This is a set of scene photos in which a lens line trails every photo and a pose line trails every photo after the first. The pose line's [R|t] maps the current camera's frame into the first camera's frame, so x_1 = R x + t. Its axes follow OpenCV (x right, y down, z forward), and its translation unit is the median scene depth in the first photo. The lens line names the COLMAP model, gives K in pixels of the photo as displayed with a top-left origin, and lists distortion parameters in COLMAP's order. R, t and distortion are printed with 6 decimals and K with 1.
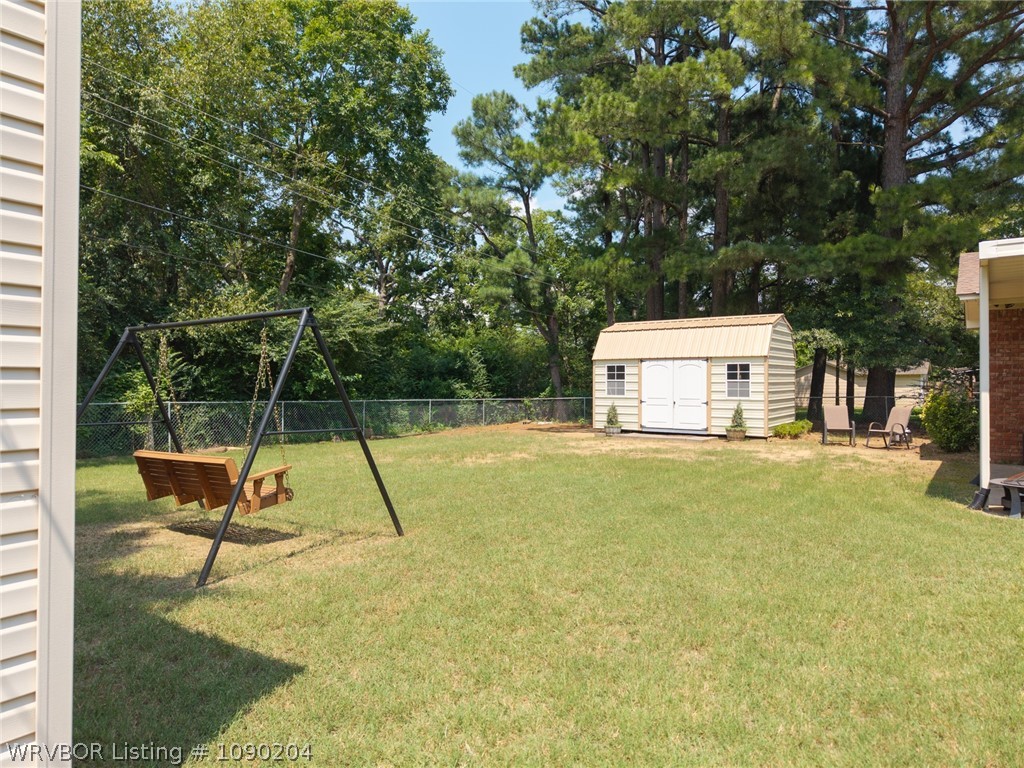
lens RADIAL K [[671.7, 0, 507.2], [0, 671.7, 381.1], [0, 0, 1]] dist [0.051891, -0.068511]
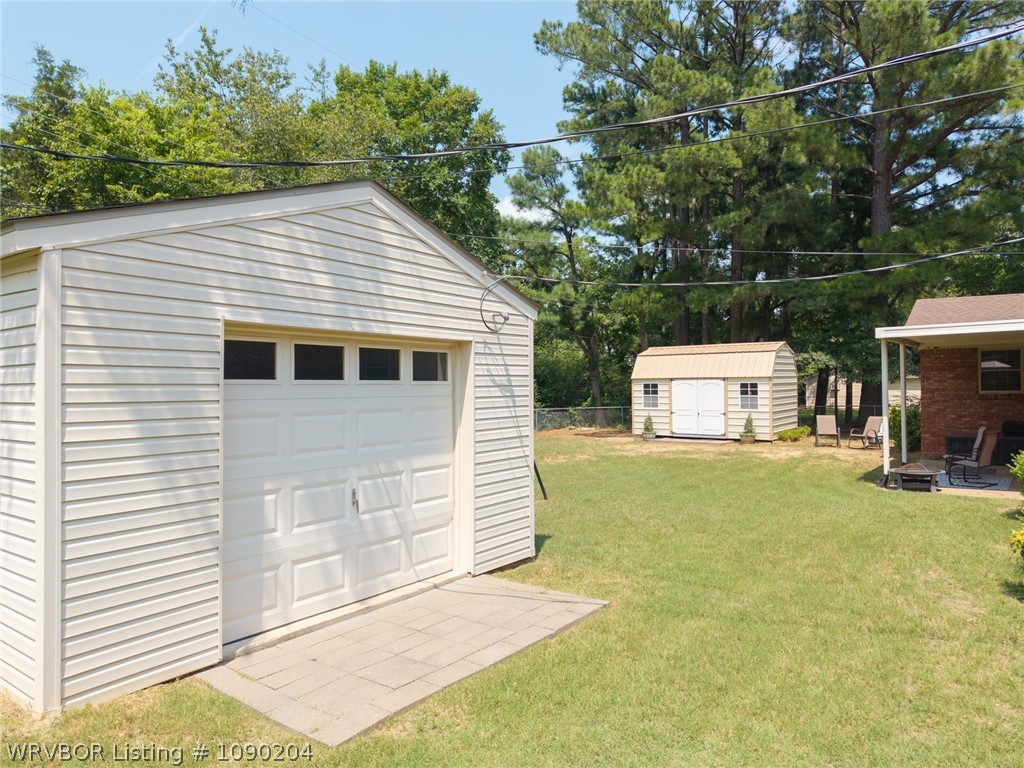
lens RADIAL K [[682.1, 0, 512.0], [0, 682.1, 384.0], [0, 0, 1]] dist [0.054799, -0.067060]
pose [[0.999541, -0.013071, -0.027338, -0.058816], [0.013166, 0.999908, 0.003290, -0.029596], [0.027293, -0.003648, 0.999621, -0.263674]]
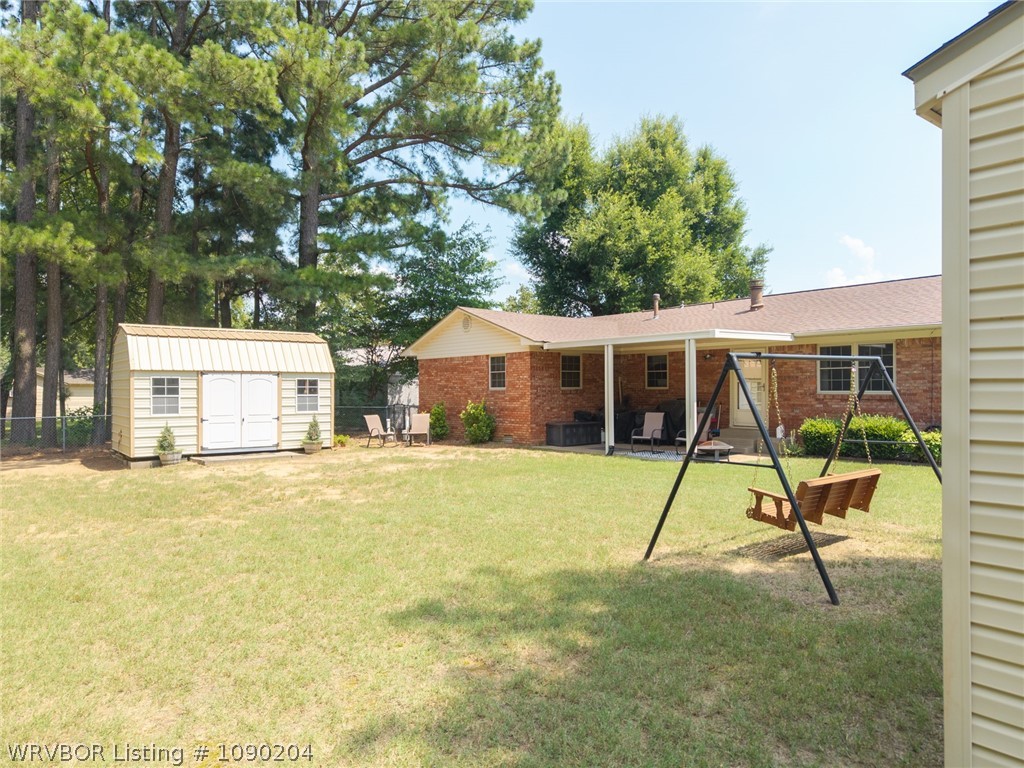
lens RADIAL K [[671.7, 0, 507.2], [0, 671.7, 381.1], [0, 0, 1]] dist [0.051891, -0.068511]
pose [[0.305031, 0.006359, 0.952321, -0.495843], [0.000051, 0.999978, -0.006694, -0.013797], [-0.952342, 0.002091, 0.305024, 0.344407]]
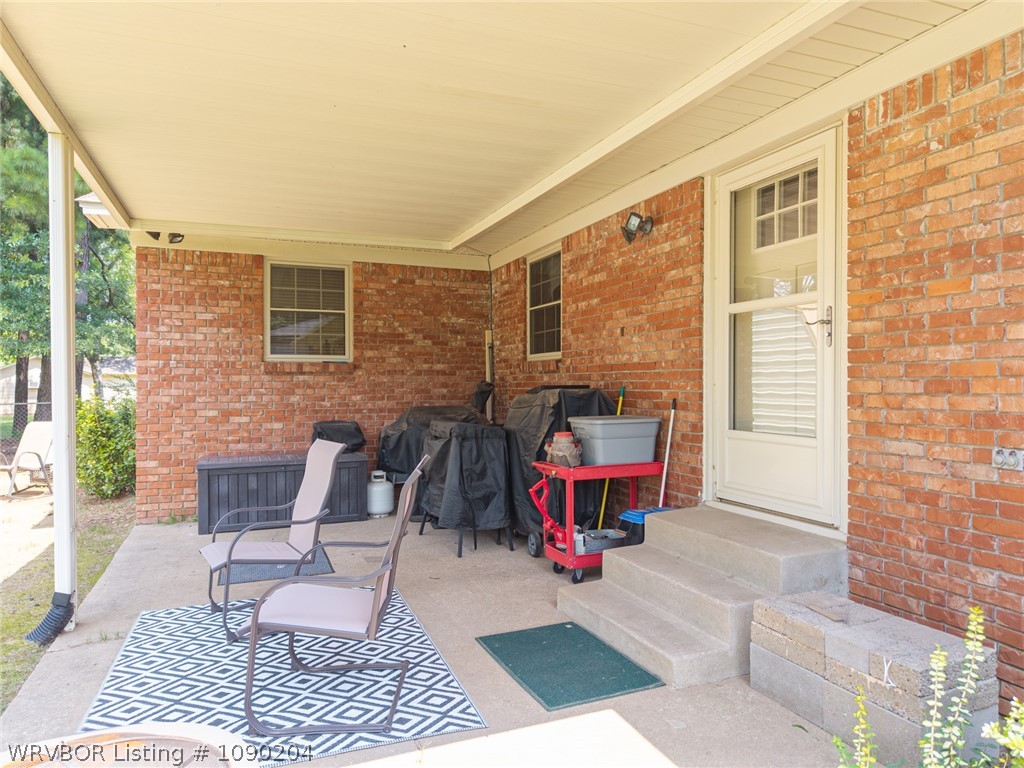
lens RADIAL K [[682.1, 0, 512.0], [0, 682.1, 384.0], [0, 0, 1]] dist [0.054799, -0.067060]
pose [[0.544189, -0.005657, 0.838944, 0.241496], [0.001021, 0.999981, 0.006081, 0.002068], [-0.838962, -0.002453, 0.544184, 0.267286]]
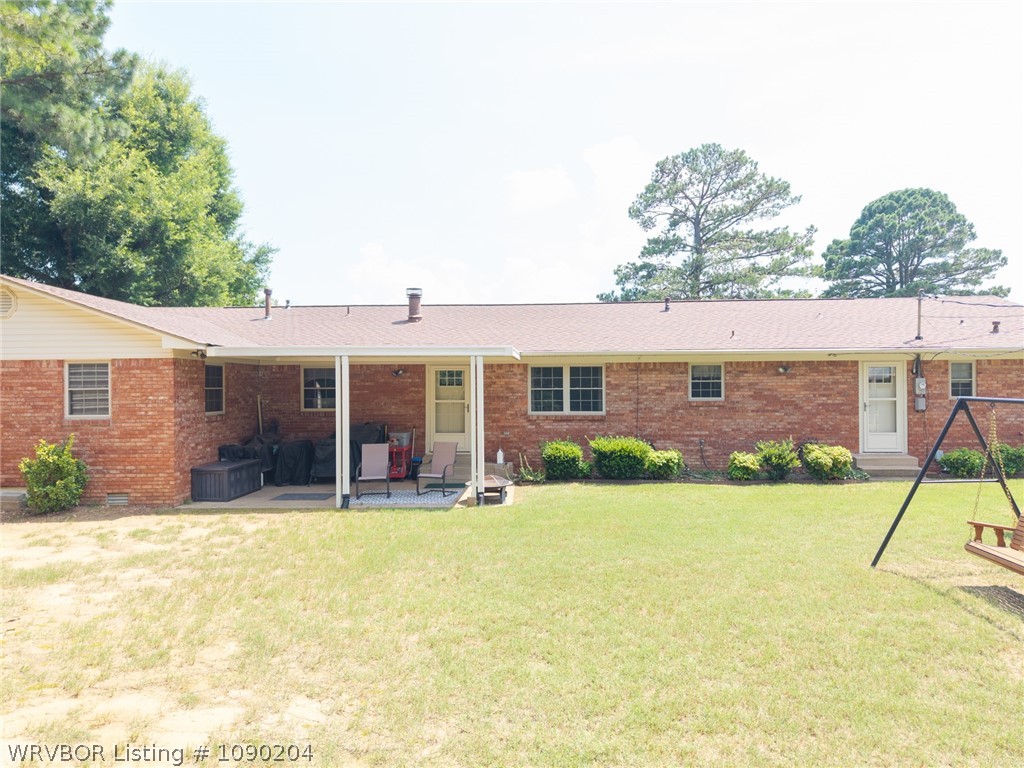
lens RADIAL K [[671.7, 0, 507.2], [0, 671.7, 381.1], [0, 0, 1]] dist [0.051891, -0.068511]
pose [[-0.534493, 0.009555, 0.845119, -0.258910], [0.001190, 0.999944, -0.010553, -0.035062], [-0.845172, -0.004635, -0.534474, 0.678138]]
